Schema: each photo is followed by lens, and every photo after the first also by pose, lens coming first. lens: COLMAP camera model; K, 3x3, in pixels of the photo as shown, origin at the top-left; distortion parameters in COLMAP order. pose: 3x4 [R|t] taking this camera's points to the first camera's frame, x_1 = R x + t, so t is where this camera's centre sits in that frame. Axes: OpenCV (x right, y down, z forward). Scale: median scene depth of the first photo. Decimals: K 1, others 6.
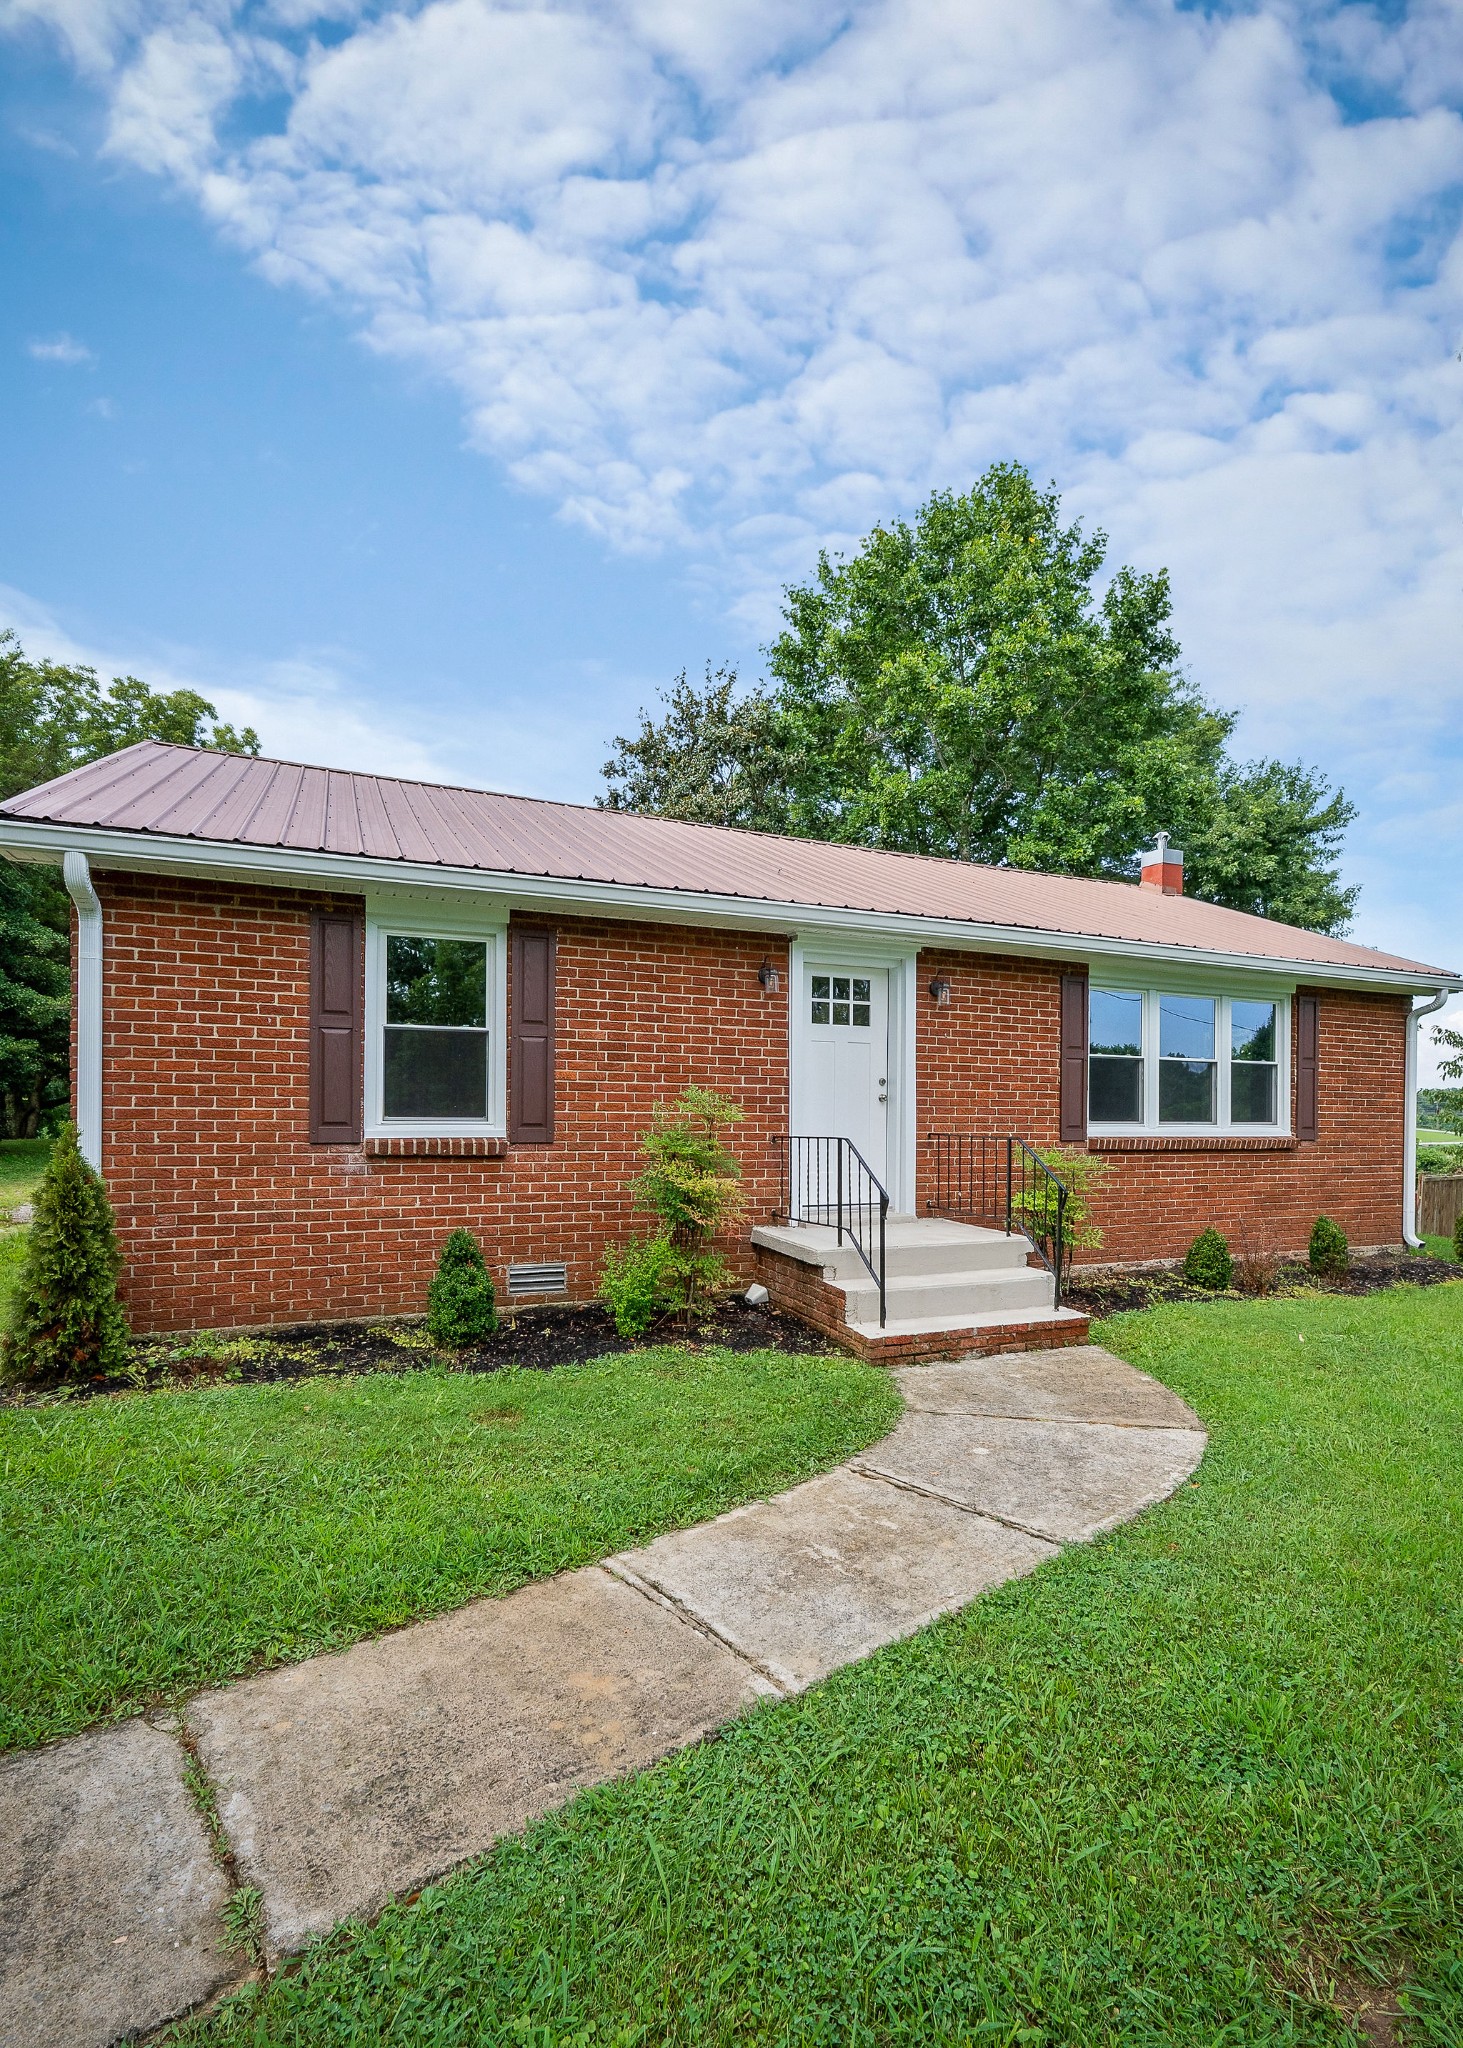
lens RADIAL K [[1070.5, 0, 746.7], [0, 1070.5, 1098.3], [0, 0, 1]] dist [0.013722, -0.004924]
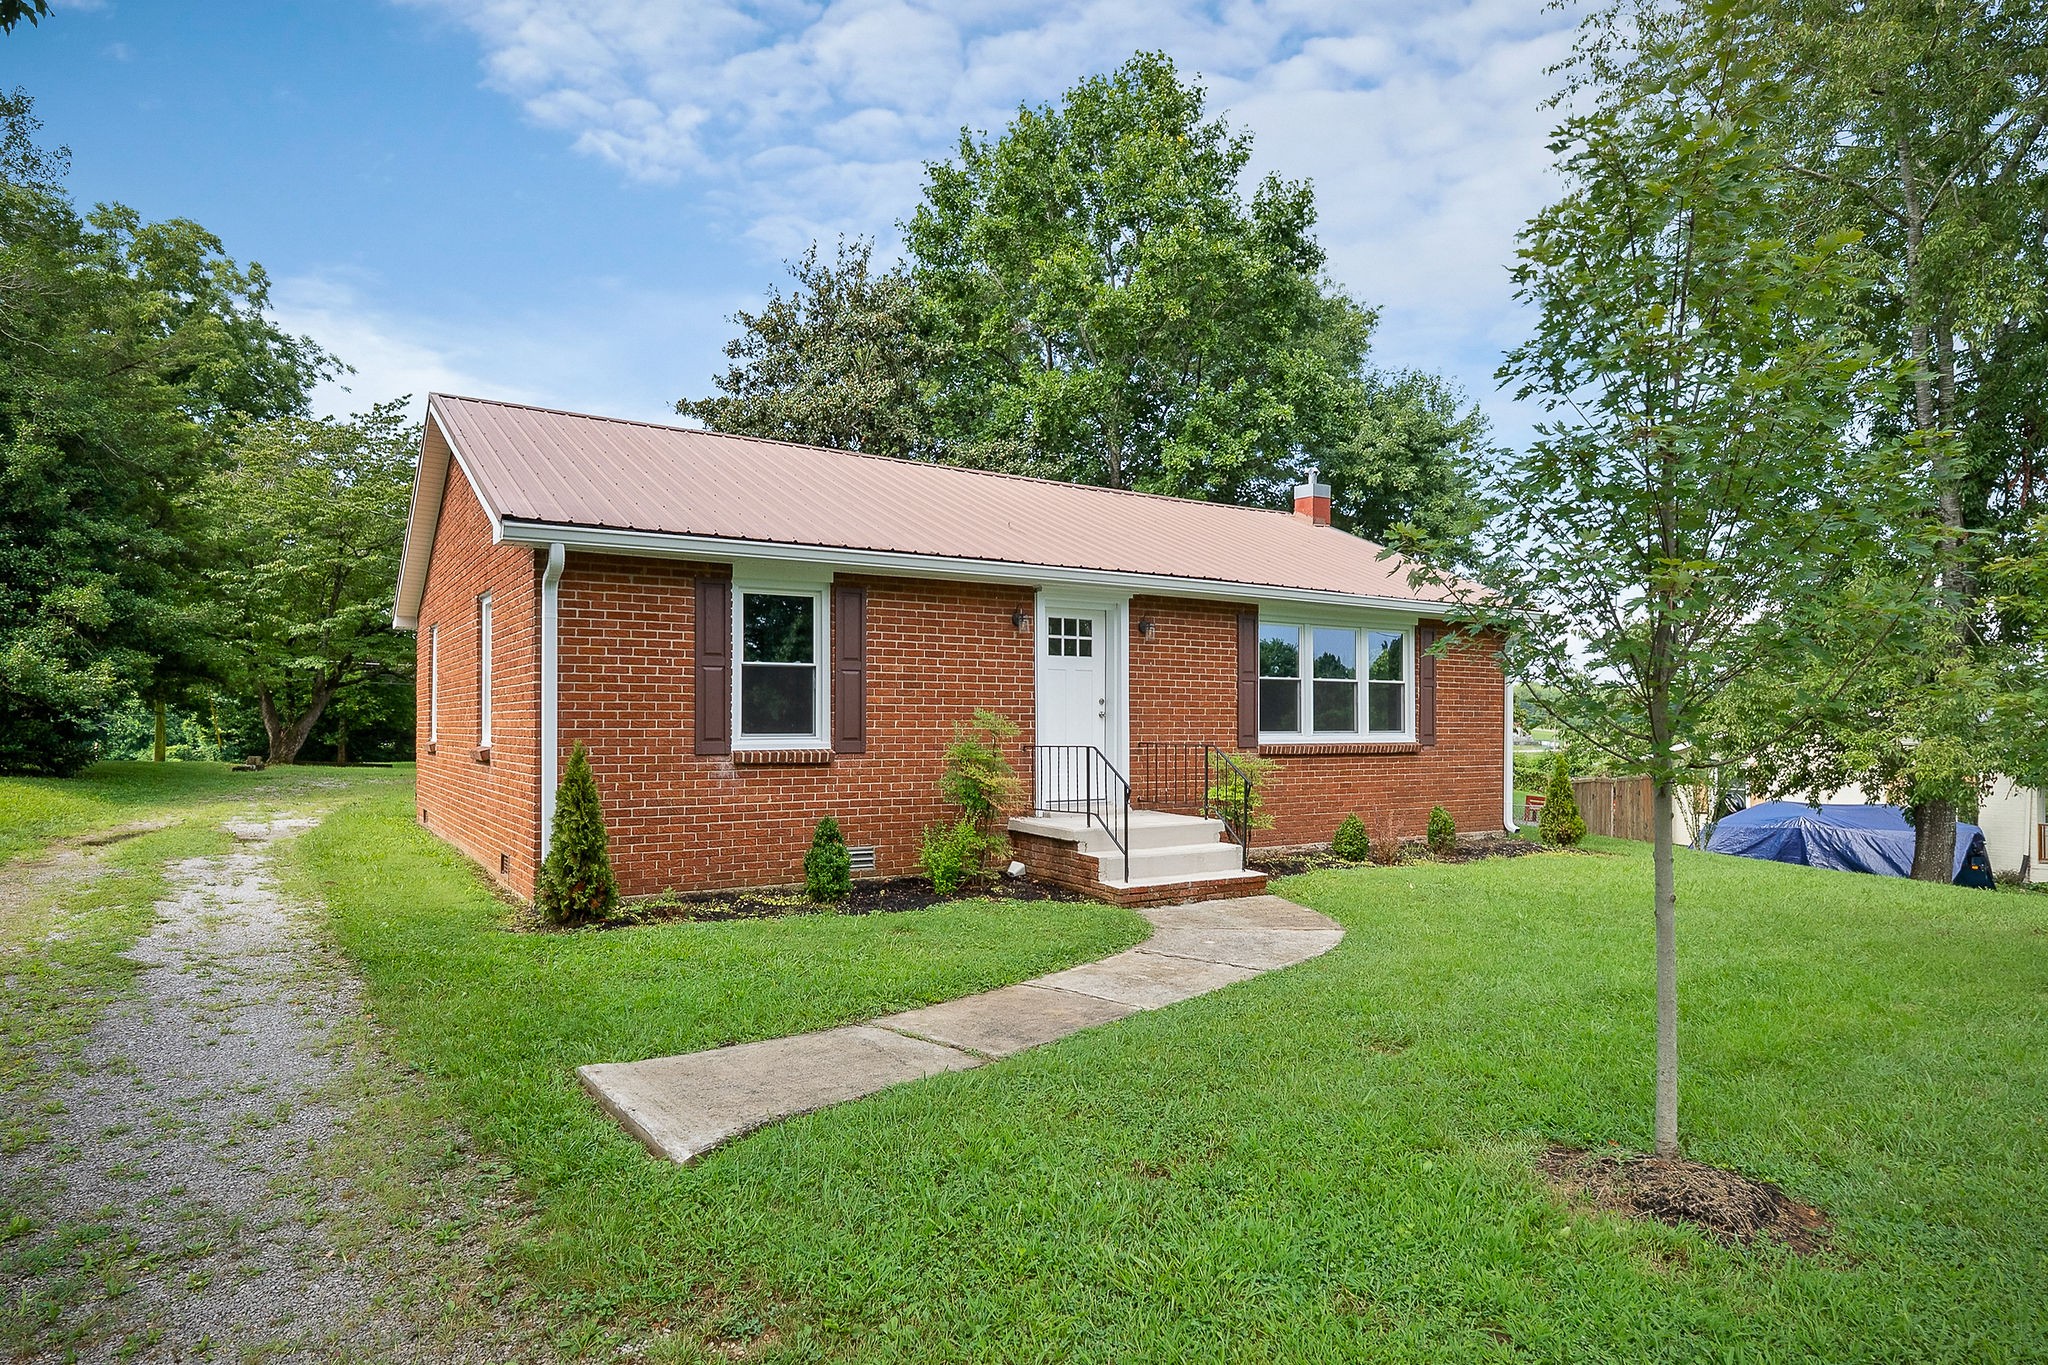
lens RADIAL K [[1361.4, 0, 1025.3], [0, 1361.4, 684.0], [0, 0, 1]] dist [-0.003210, -0.003069]
pose [[0.986813, -0.003526, 0.161824, -0.221835], [0.005562, 0.999911, -0.012128, -0.017429], [-0.161767, 0.012868, 0.986745, -0.558677]]
